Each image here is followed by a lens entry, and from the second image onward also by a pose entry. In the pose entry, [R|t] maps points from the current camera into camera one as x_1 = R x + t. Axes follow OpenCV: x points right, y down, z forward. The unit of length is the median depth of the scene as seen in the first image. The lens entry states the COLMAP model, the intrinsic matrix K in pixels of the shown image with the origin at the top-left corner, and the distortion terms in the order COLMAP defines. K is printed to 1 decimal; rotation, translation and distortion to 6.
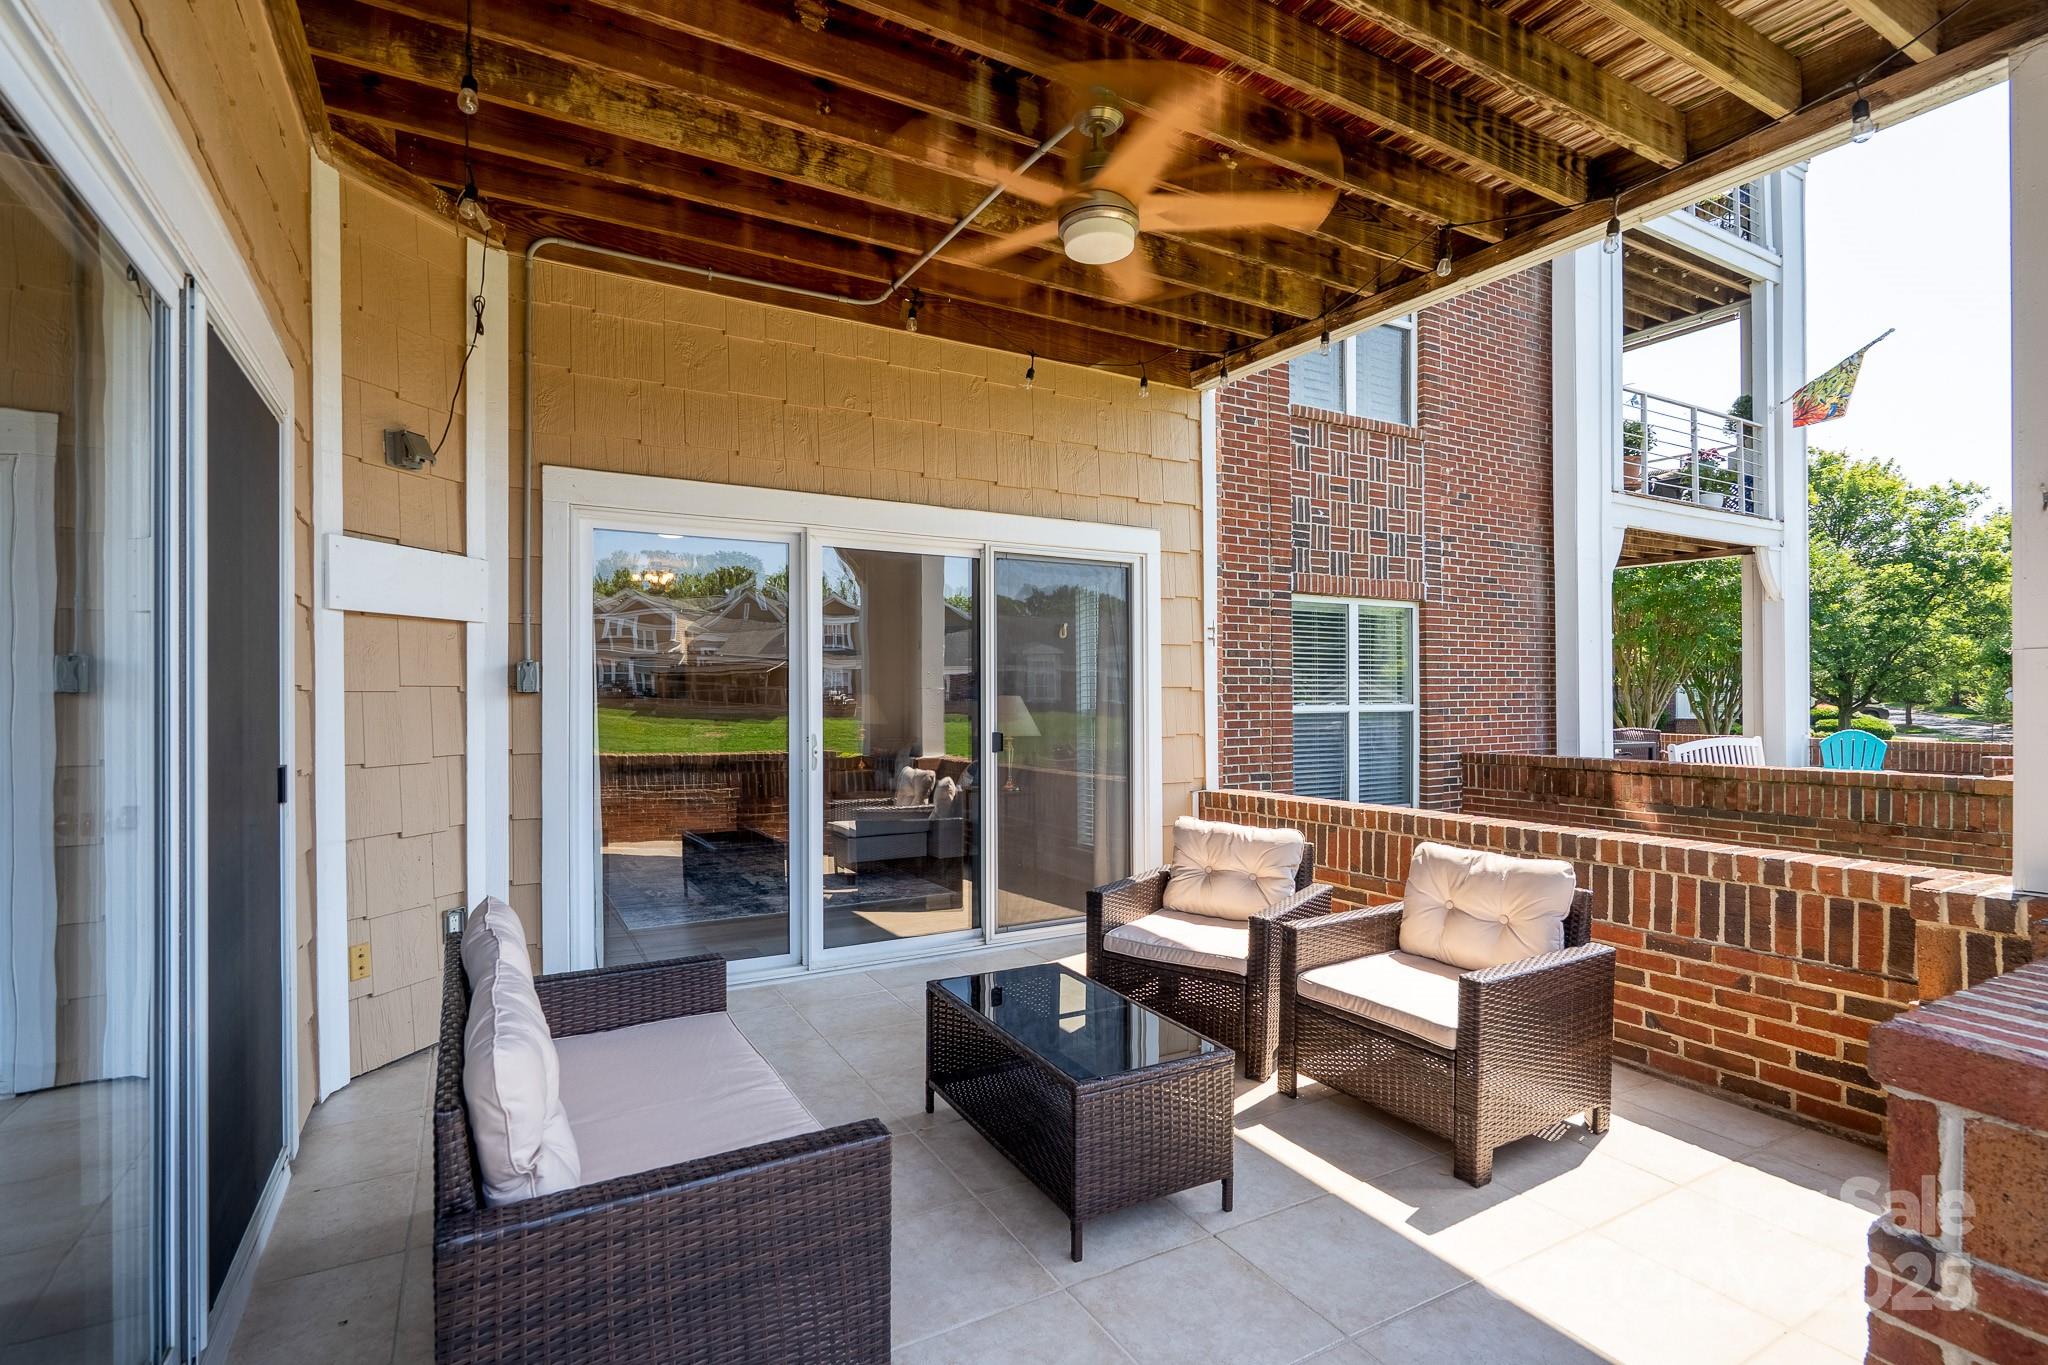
lens RADIAL K [[948.4, 0, 1043.2], [0, 948.4, 692.2], [0, 0, 1]] dist [-0.003767, 0.003777]
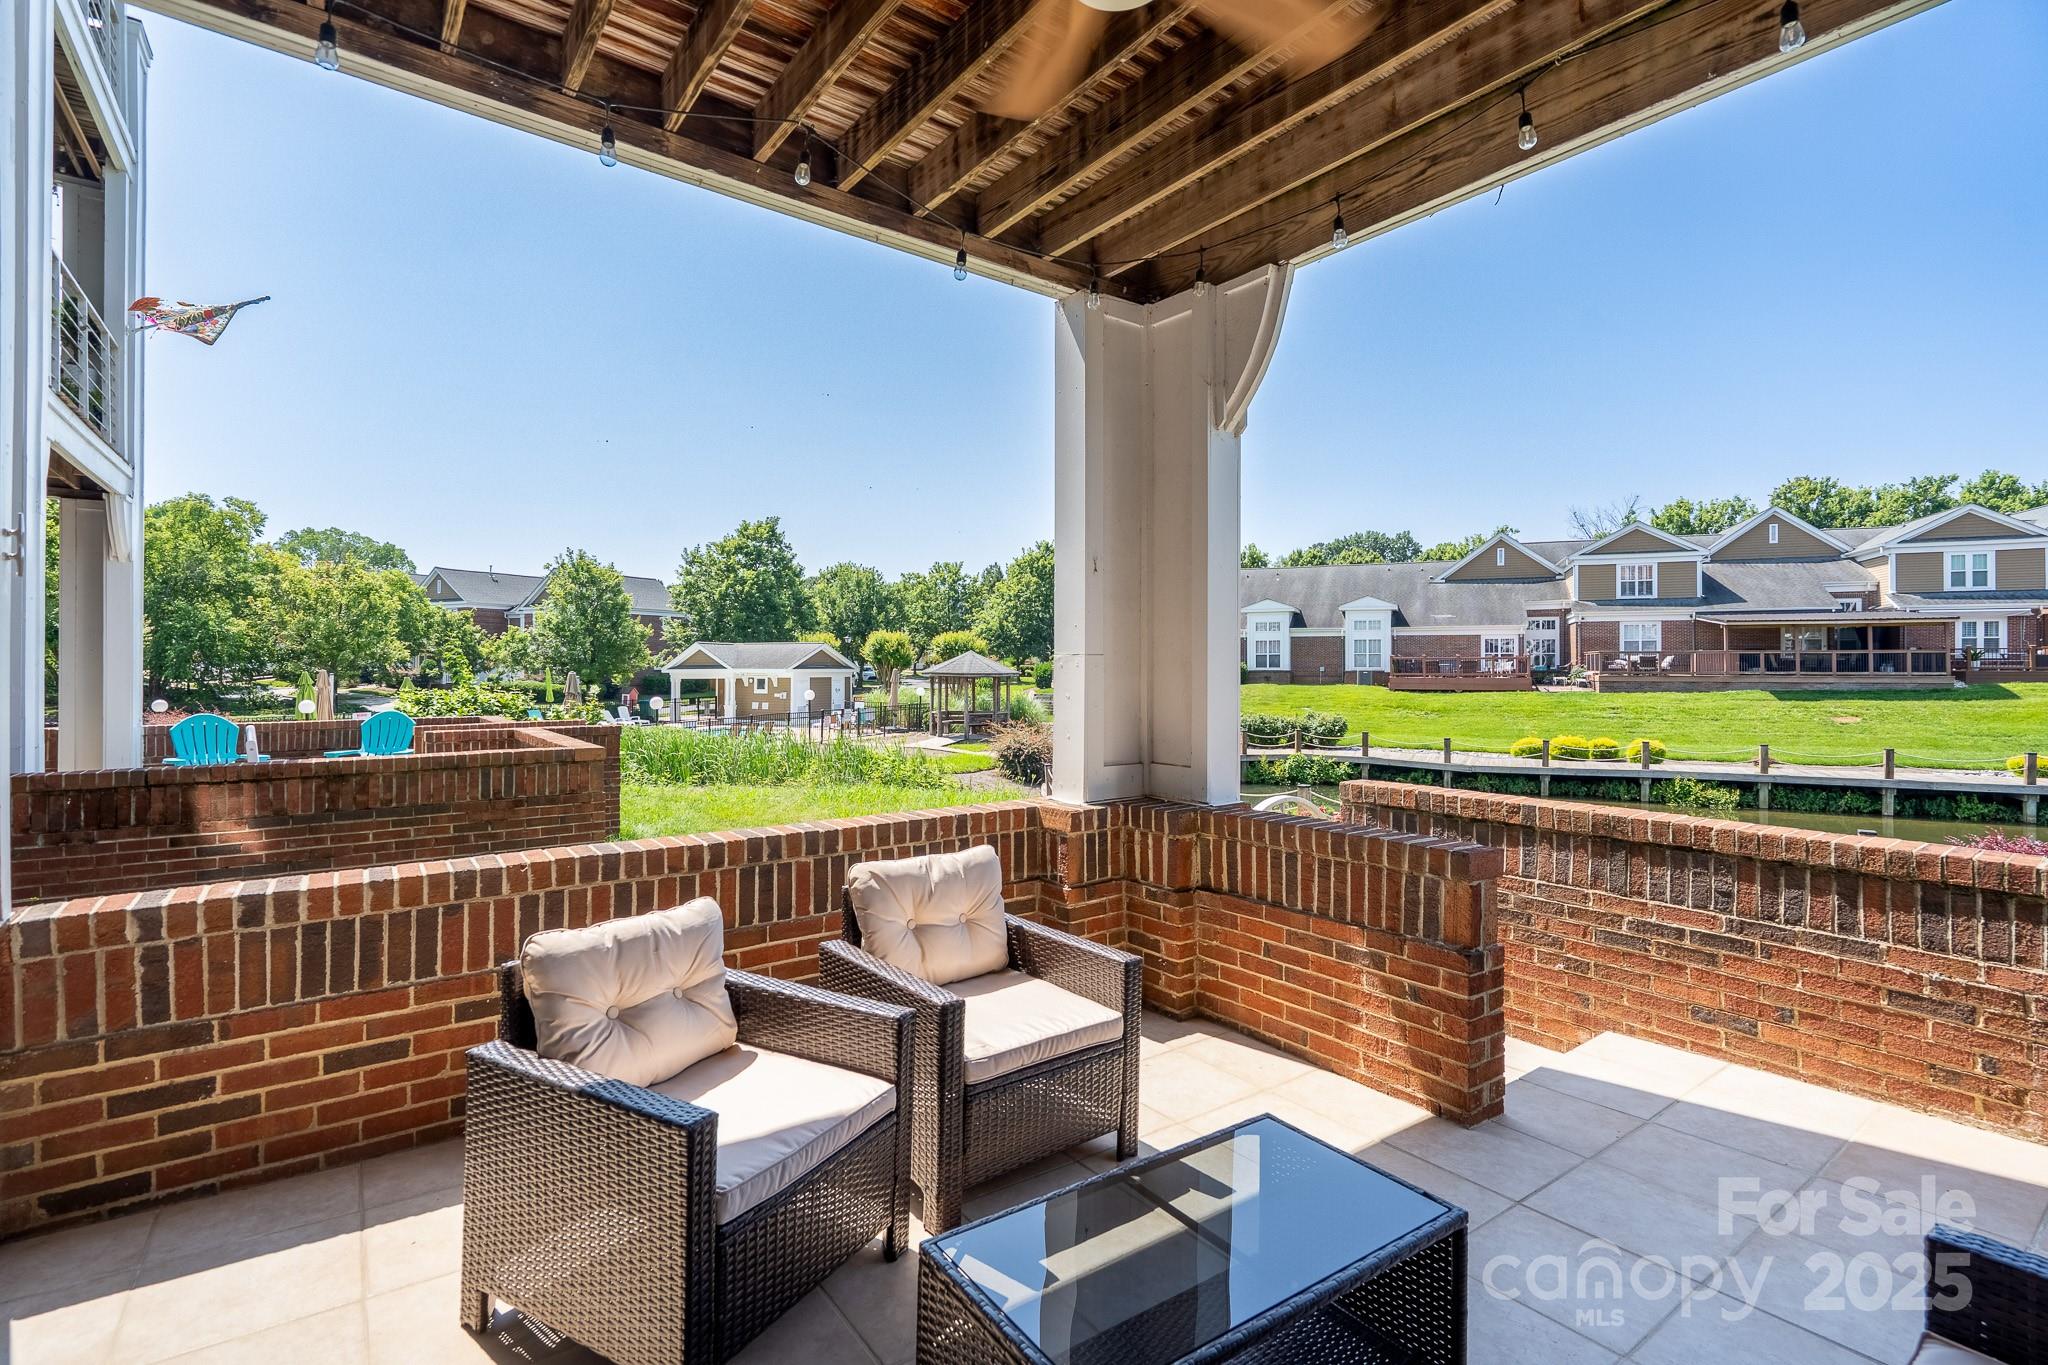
lens RADIAL K [[948.4, 0, 1030.1], [0, 948.4, 664.2], [0, 0, 1]] dist [-0.003767, 0.003777]
pose [[-0.102264, 0.009407, 0.994713, -0.225124], [-0.003665, 0.999945, -0.009833, -0.005072], [-0.994751, -0.004651, -0.102224, 0.472331]]
